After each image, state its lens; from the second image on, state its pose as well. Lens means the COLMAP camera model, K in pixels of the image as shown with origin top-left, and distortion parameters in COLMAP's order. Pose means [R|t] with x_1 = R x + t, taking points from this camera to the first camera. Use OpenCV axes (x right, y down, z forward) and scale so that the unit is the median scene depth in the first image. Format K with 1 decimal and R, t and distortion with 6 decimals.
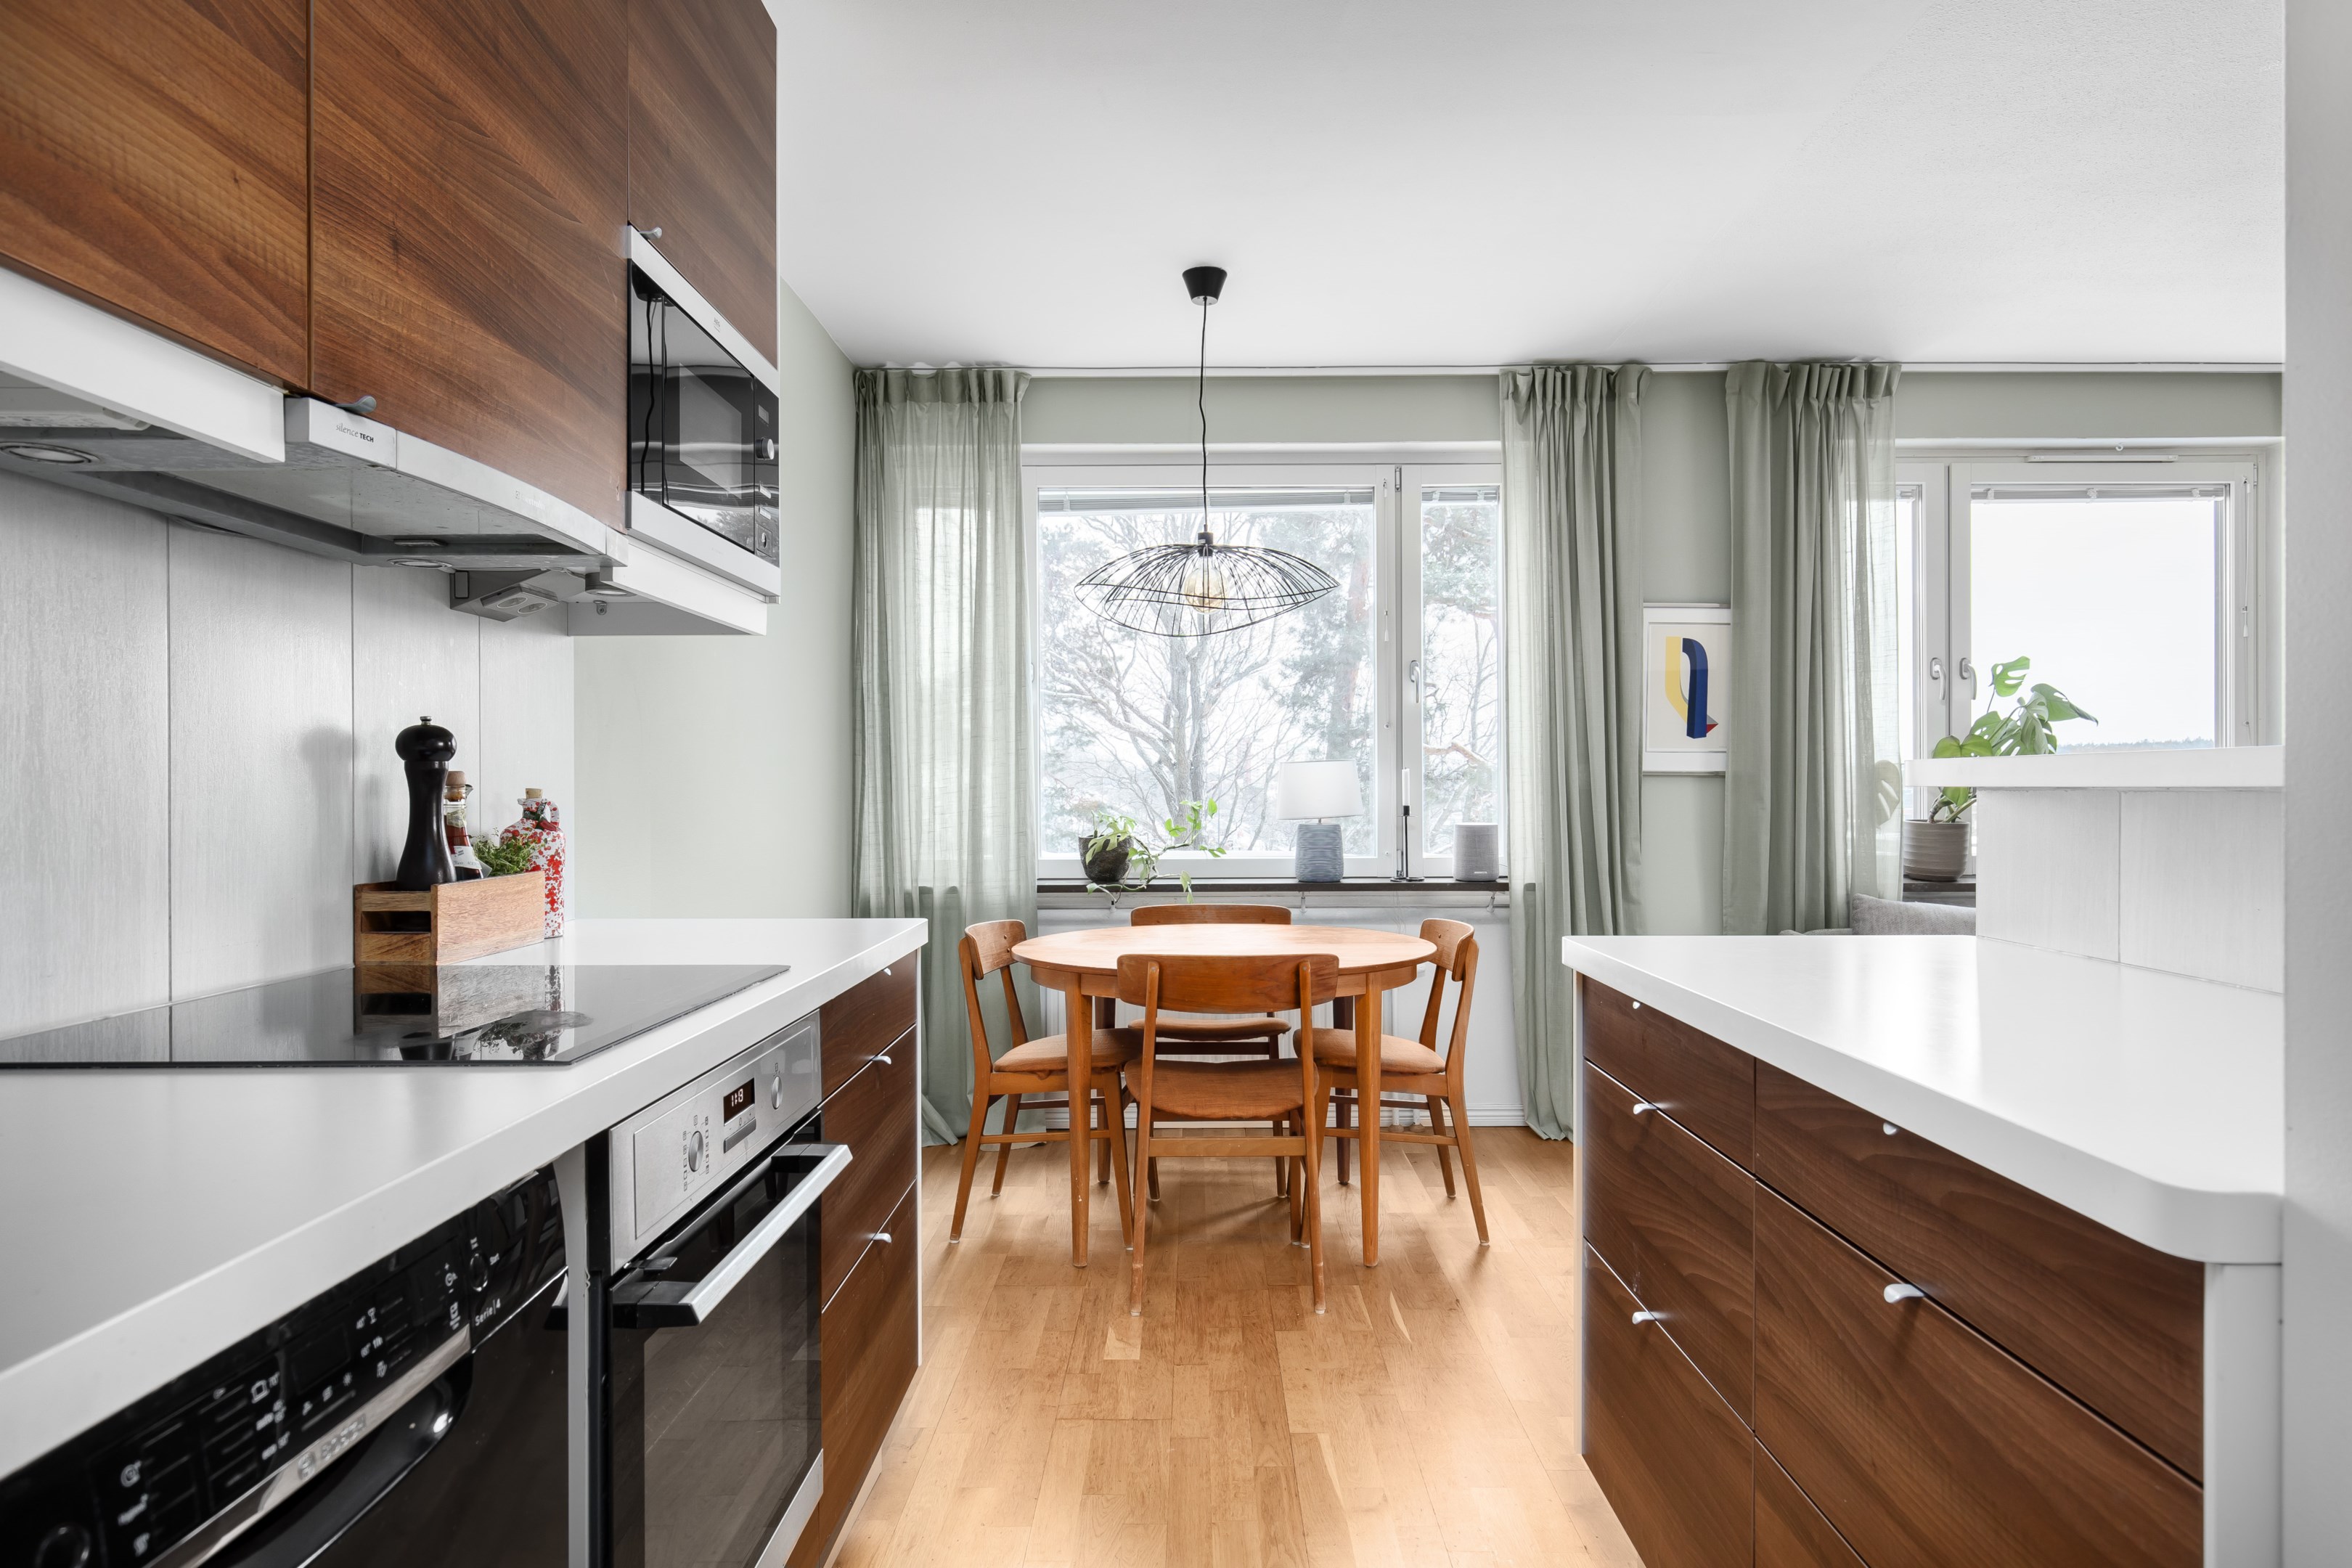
lens RADIAL K [[1342.1, 0, 1176.0], [0, 1342.1, 784.0], [0, 0, 1]] dist [-0.000609, -0.001545]
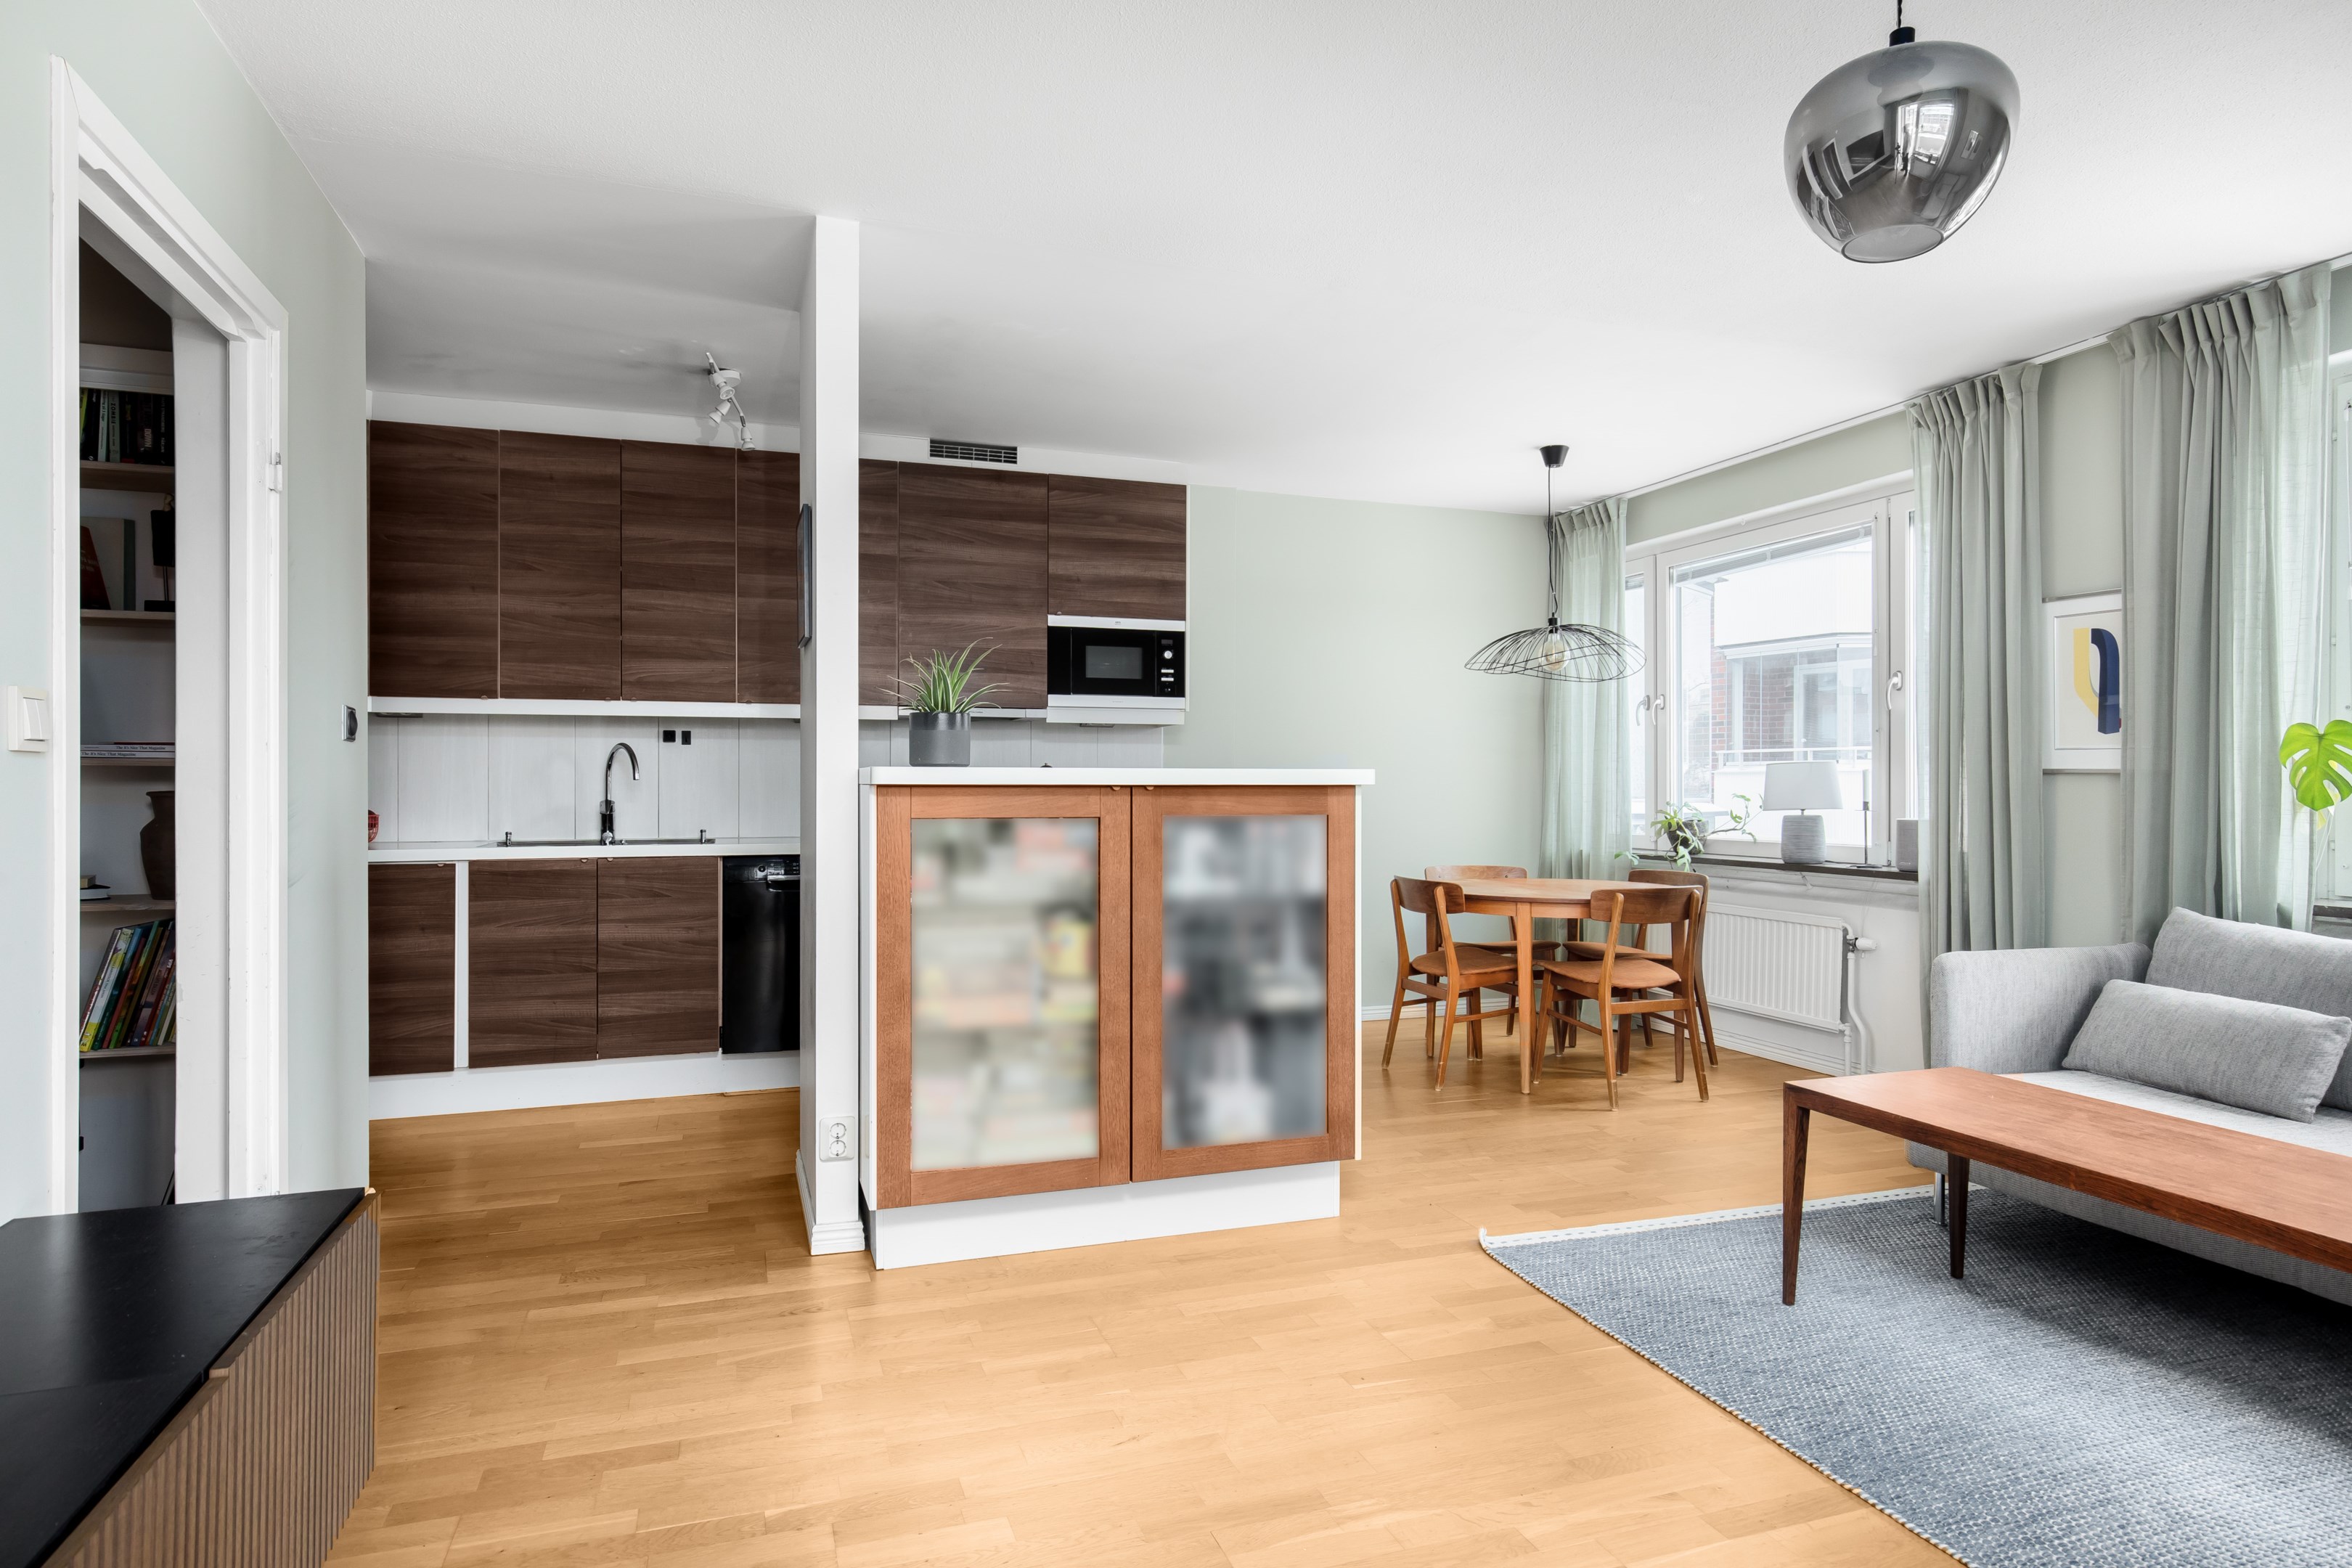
lens RADIAL K [[1289.8, 0, 1180.9], [0, 1289.8, 785.1], [0, 0, 1]] dist [-0.001514, -0.000027]
pose [[0.337053, 0.002400, -0.941483, 1.018384], [0.000956, 0.999995, 0.002892, -0.001563], [0.941485, -0.001875, 0.337049, 0.086900]]
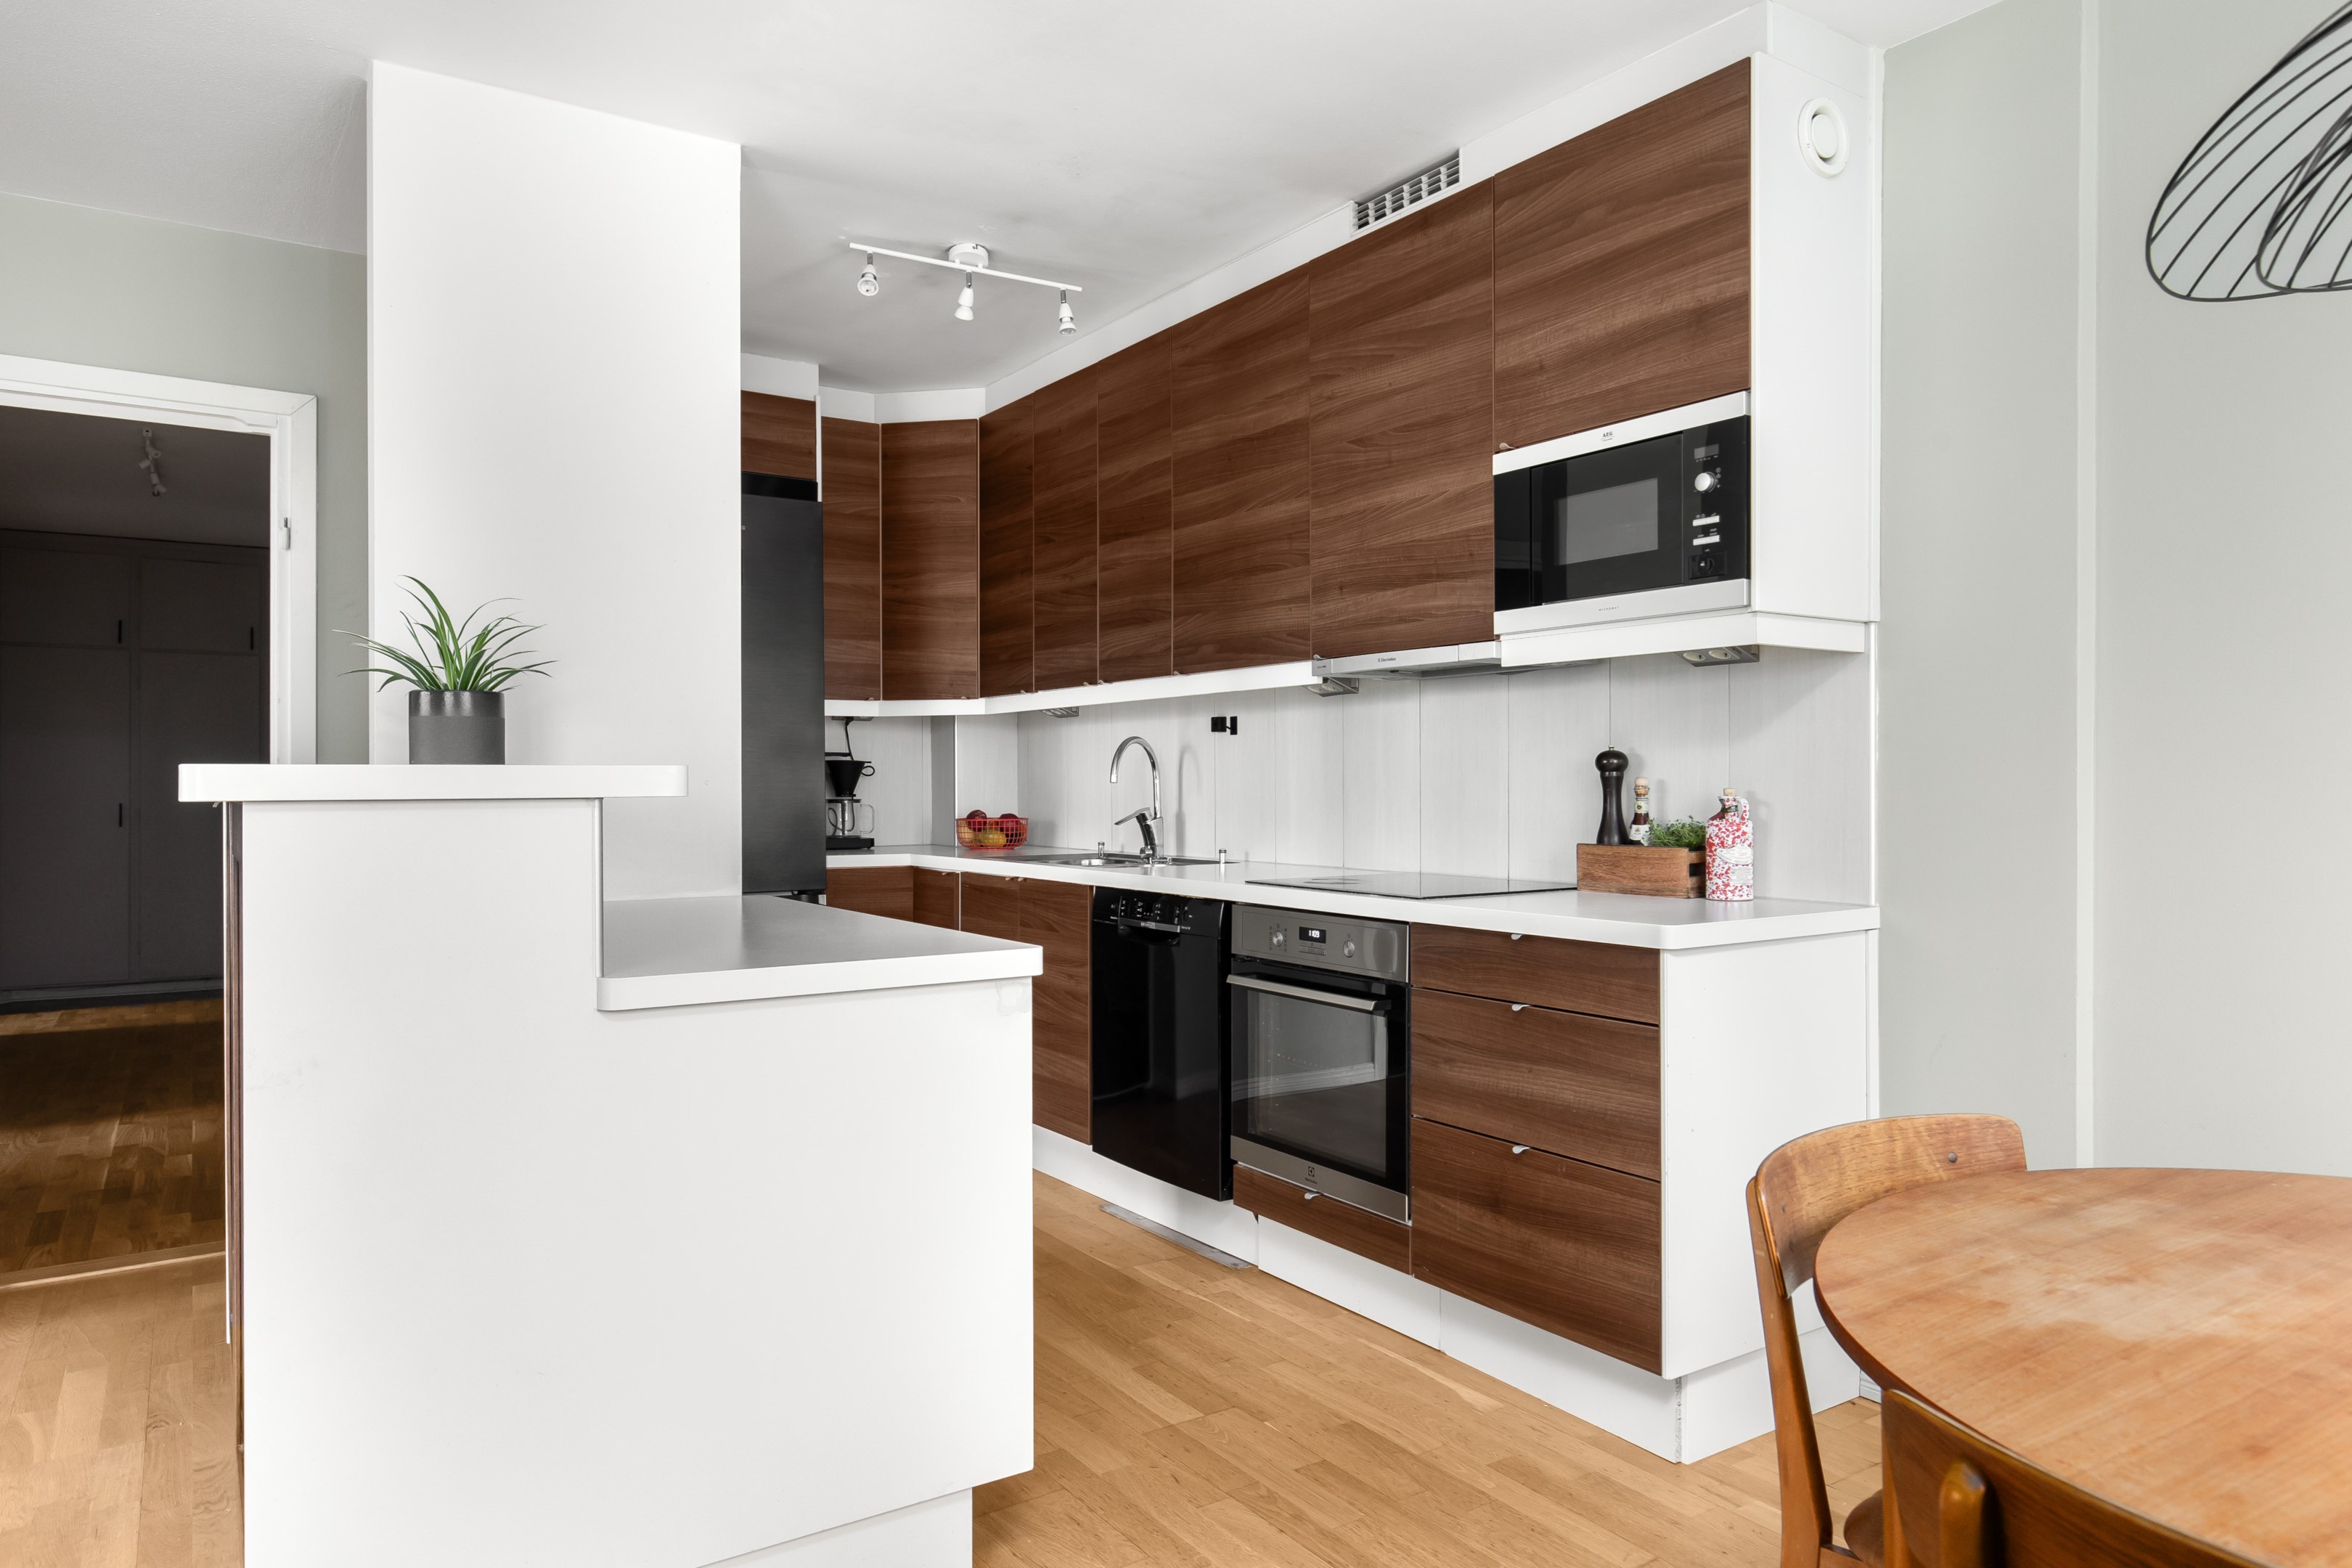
lens RADIAL K [[1481.7, 0, 1176.0], [0, 1481.7, 784.0], [0, 0, 1]] dist [-0.000383, -0.000174]
pose [[-0.824453, 0.005398, -0.565905, 0.365770], [0.006430, 0.999979, 0.000171, -0.002553], [0.565895, -0.003497, -0.824470, 0.863987]]
